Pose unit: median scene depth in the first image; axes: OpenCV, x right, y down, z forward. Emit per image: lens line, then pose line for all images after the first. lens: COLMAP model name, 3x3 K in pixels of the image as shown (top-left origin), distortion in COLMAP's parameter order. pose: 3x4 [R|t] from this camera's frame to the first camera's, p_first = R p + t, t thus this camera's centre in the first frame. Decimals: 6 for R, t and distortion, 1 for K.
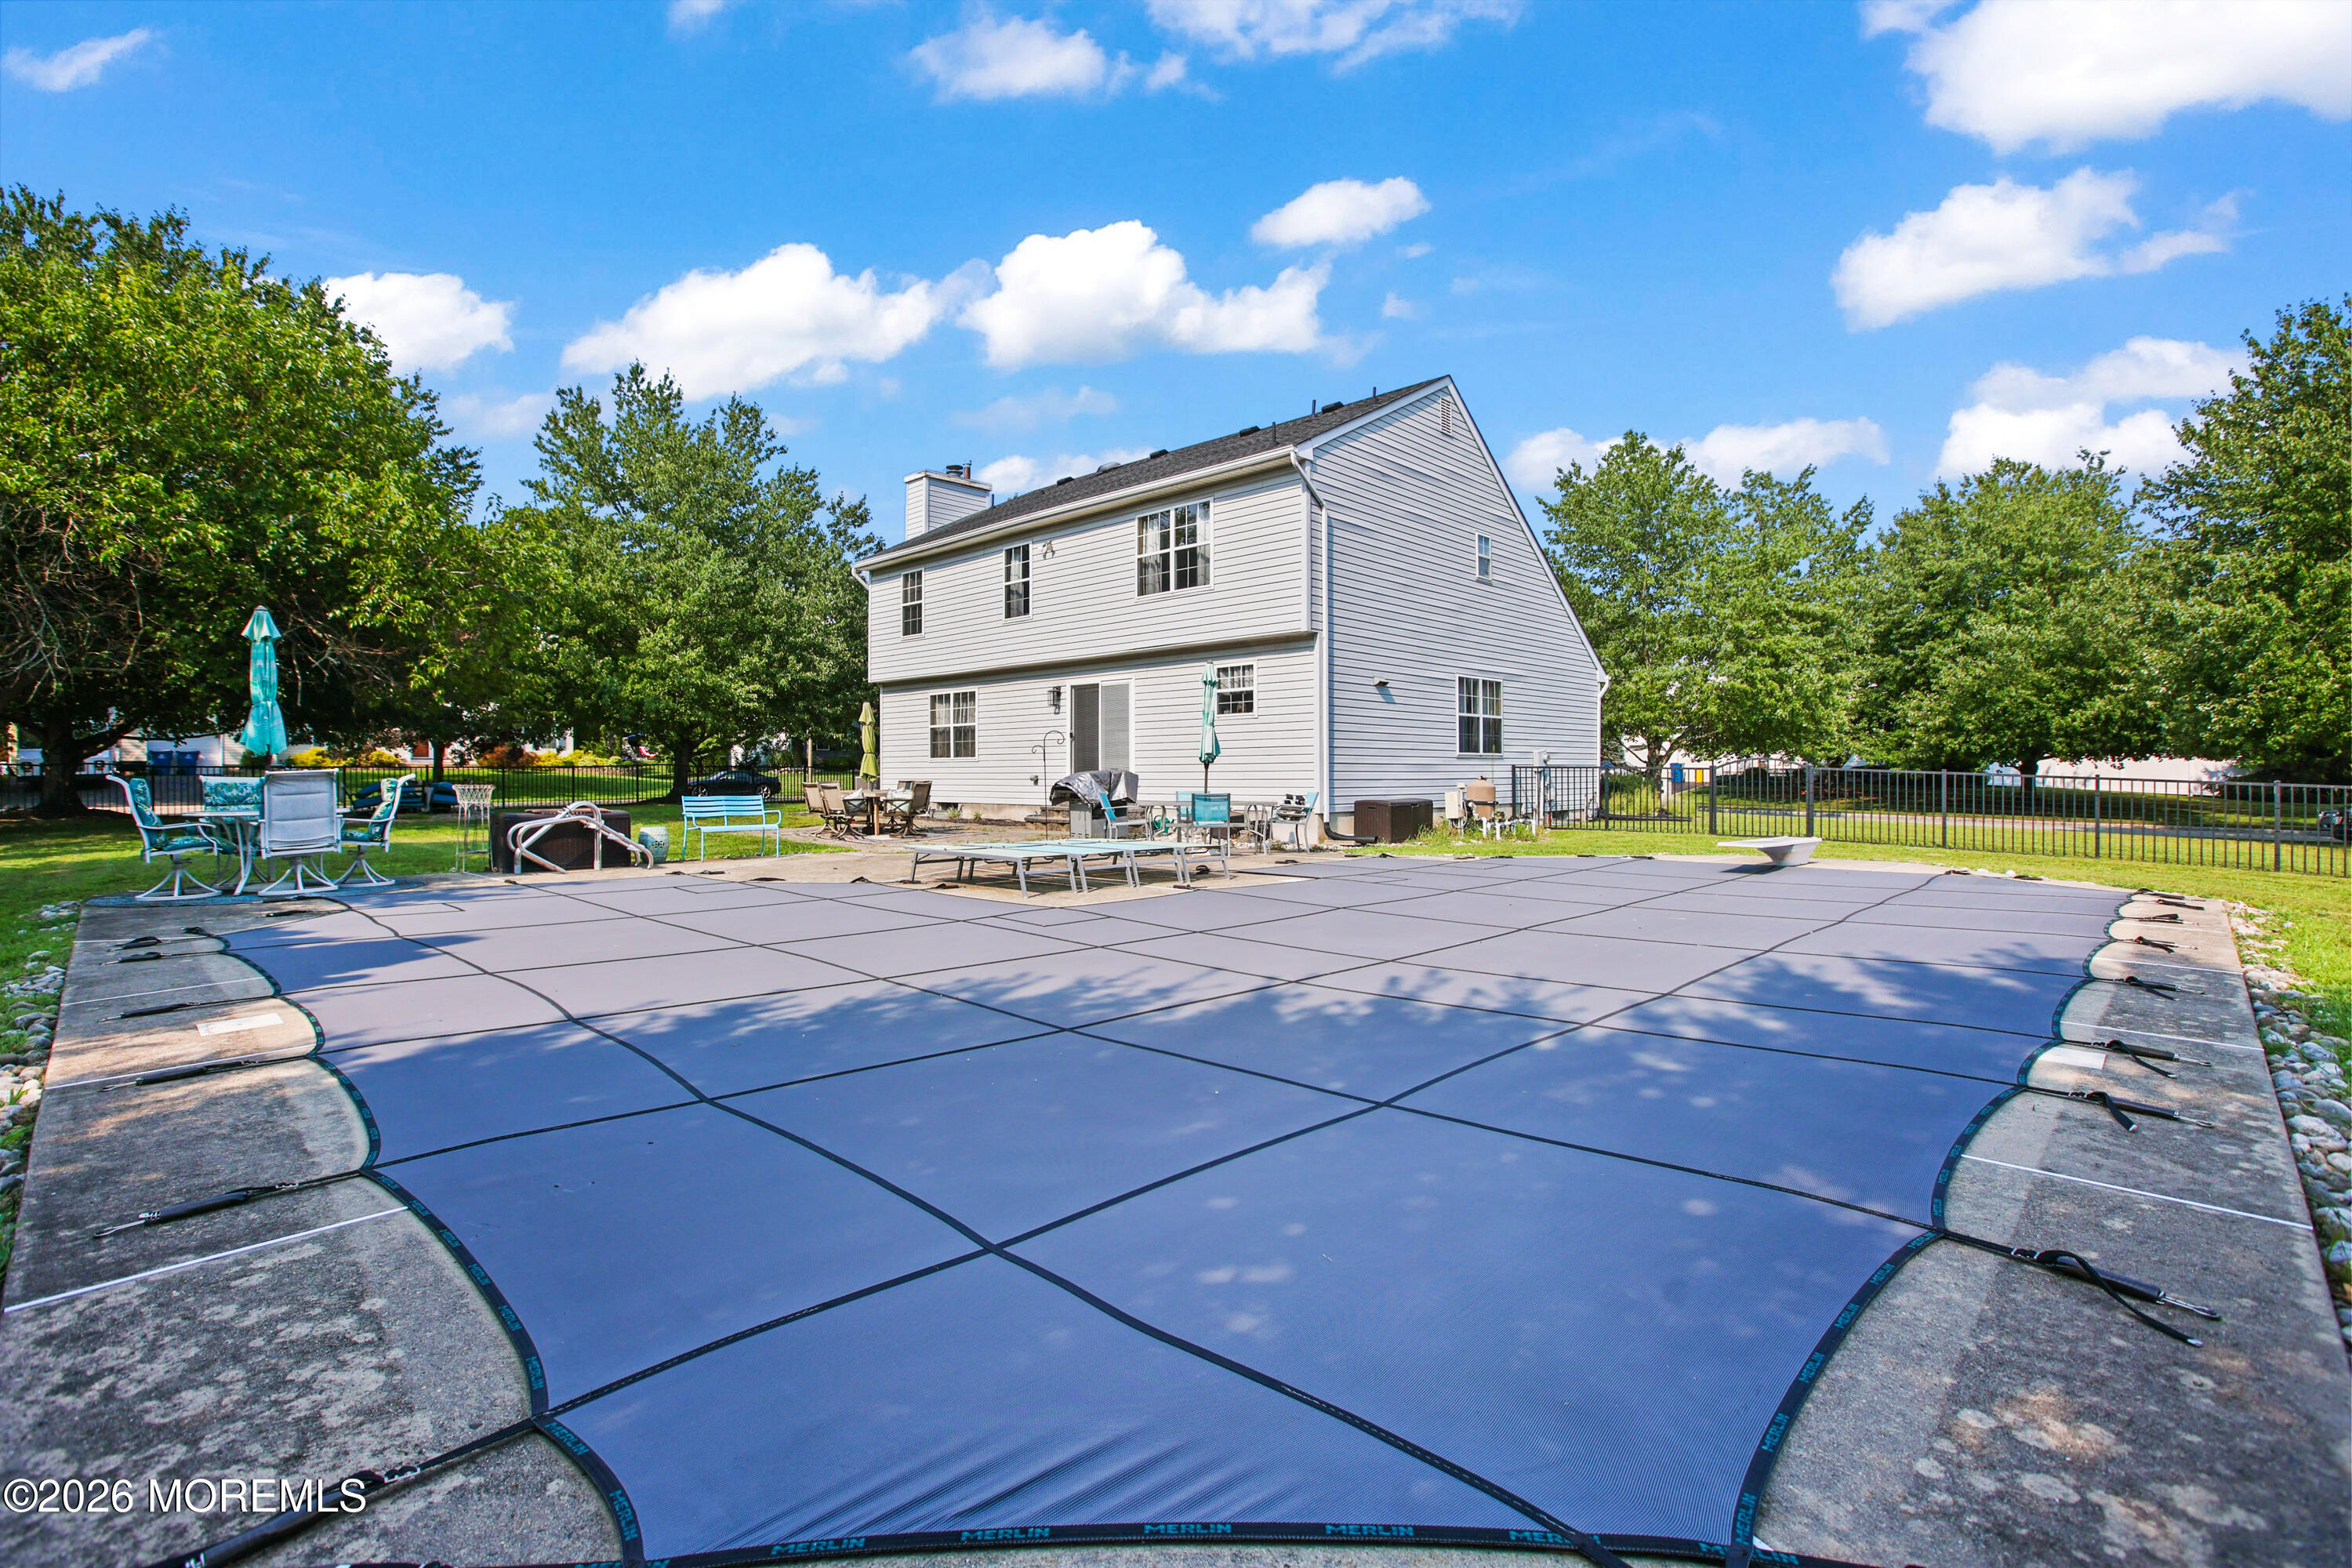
lens RADIAL K [[1069.9, 0, 1169.8], [0, 1069.9, 787.5], [0, 0, 1]] dist [-0.010627, 0.000439]
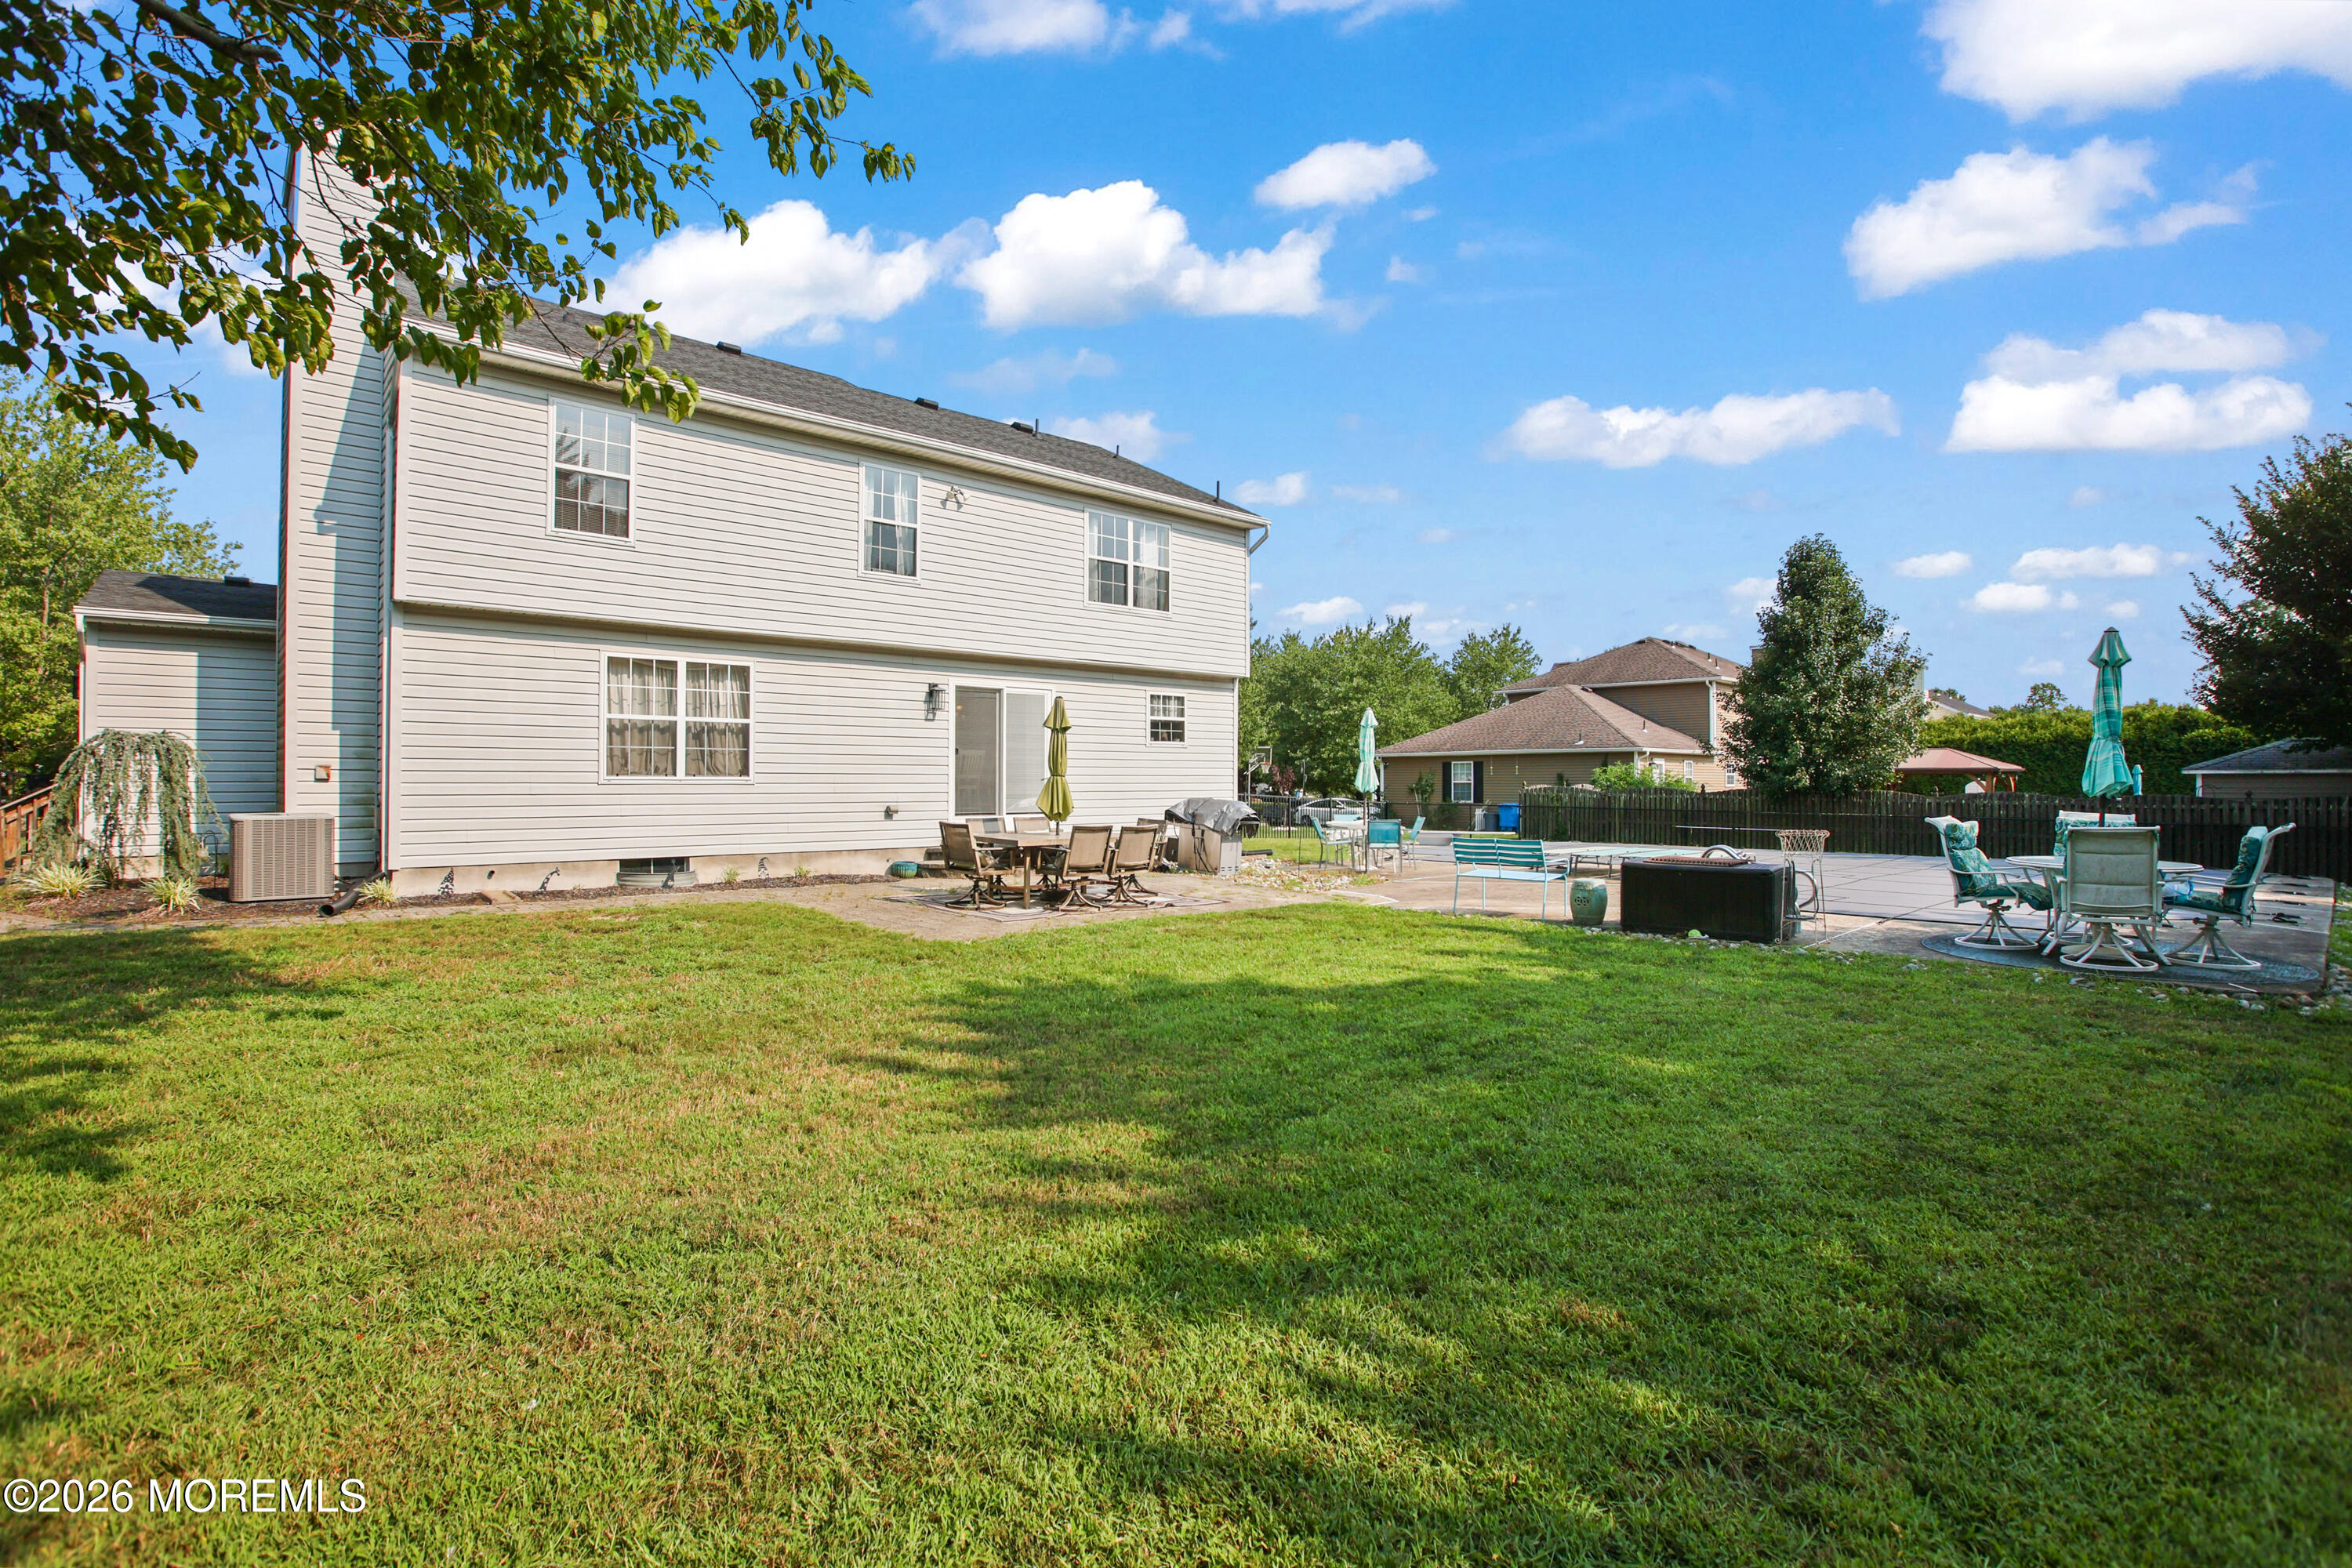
lens RADIAL K [[1069.9, 0, 1169.8], [0, 1069.9, 787.5], [0, 0, 1]] dist [-0.010627, 0.000439]
pose [[0.081424, 0.000712, 0.996679, -0.730893], [0.013588, 0.999906, -0.001824, -0.018008], [-0.996587, 0.013691, 0.081406, 0.700141]]
